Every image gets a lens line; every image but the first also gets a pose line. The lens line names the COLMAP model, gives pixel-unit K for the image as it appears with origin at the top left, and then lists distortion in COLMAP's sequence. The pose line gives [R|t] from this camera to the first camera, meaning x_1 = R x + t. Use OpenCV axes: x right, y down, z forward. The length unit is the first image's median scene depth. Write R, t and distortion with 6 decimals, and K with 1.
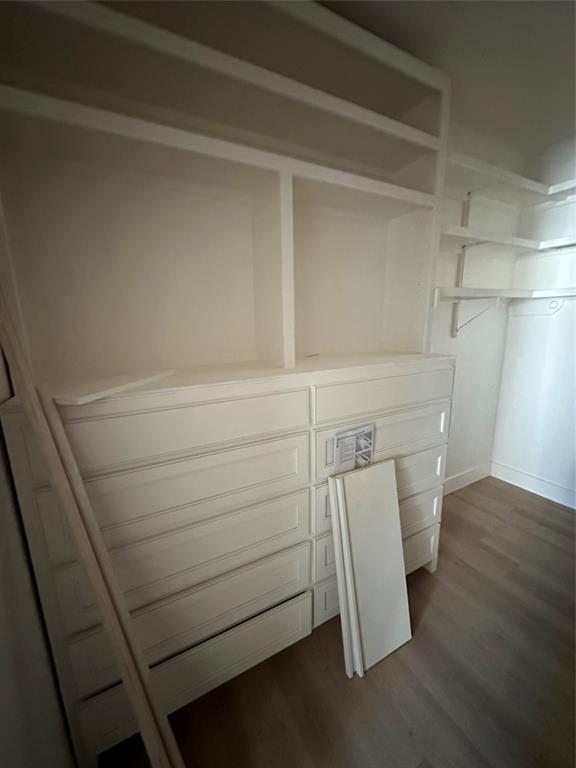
lens RADIAL K [[304.9, 0, 288.0], [0, 304.9, 384.0], [0, 0, 1]] dist [-0.002623, 0.000308]
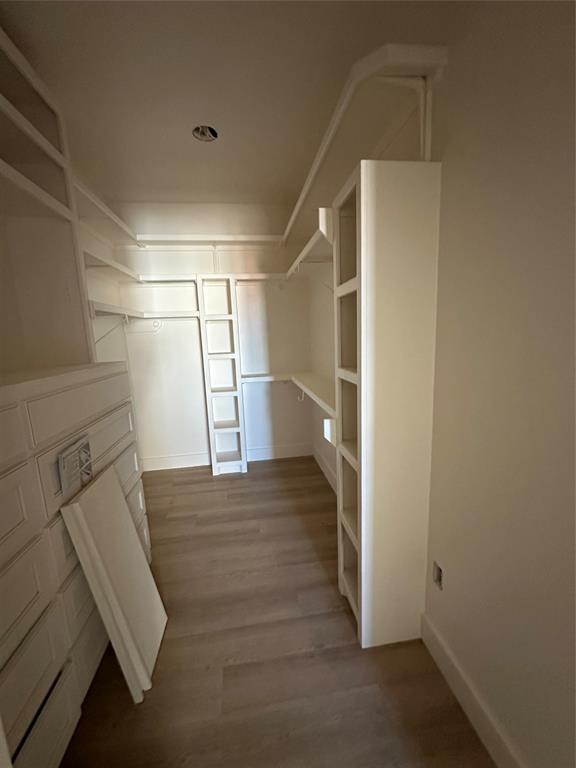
lens RADIAL K [[304.9, 0, 288.0], [0, 304.9, 384.0], [0, 0, 1]] dist [-0.002623, 0.000308]
pose [[0.343519, -0.148388, 0.927349, -0.349057], [0.230804, 0.970494, 0.069795, 0.058246], [-0.910343, 0.190060, 0.367631, 0.063740]]
